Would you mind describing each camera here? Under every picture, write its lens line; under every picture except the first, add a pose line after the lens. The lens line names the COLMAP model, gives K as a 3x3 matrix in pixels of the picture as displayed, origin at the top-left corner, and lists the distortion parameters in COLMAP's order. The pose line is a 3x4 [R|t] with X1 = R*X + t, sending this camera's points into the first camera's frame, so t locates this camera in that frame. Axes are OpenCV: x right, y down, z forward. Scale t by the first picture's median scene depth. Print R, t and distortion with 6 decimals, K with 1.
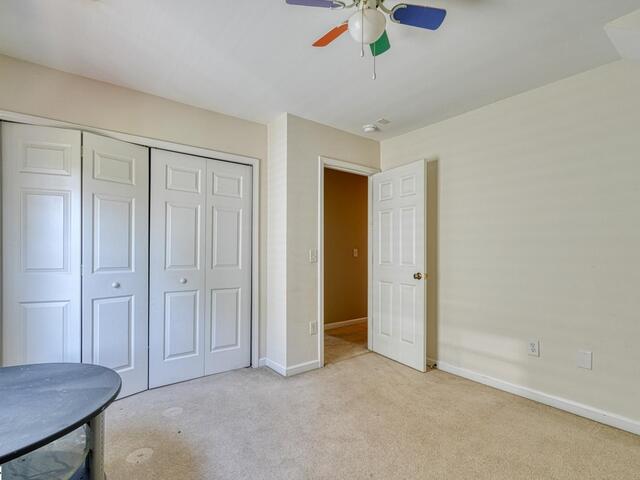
lens RADIAL K [[318.2, 0, 323.4], [0, 318.2, 243.7], [0, 0, 1]] dist [0.002380, 0.000362]
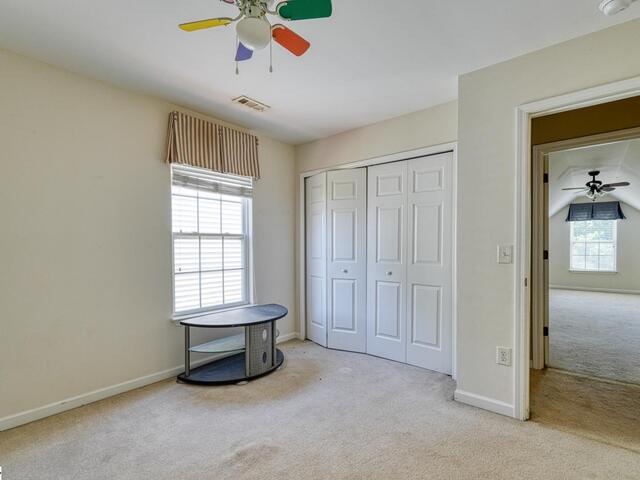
lens RADIAL K [[318.2, 0, 323.4], [0, 318.2, 243.7], [0, 0, 1]] dist [0.002380, 0.000362]
pose [[0.222703, -0.011095, -0.974823, 0.633313], [0.020419, 0.999769, -0.006714, 0.013315], [0.974673, -0.018409, 0.222878, 0.510263]]
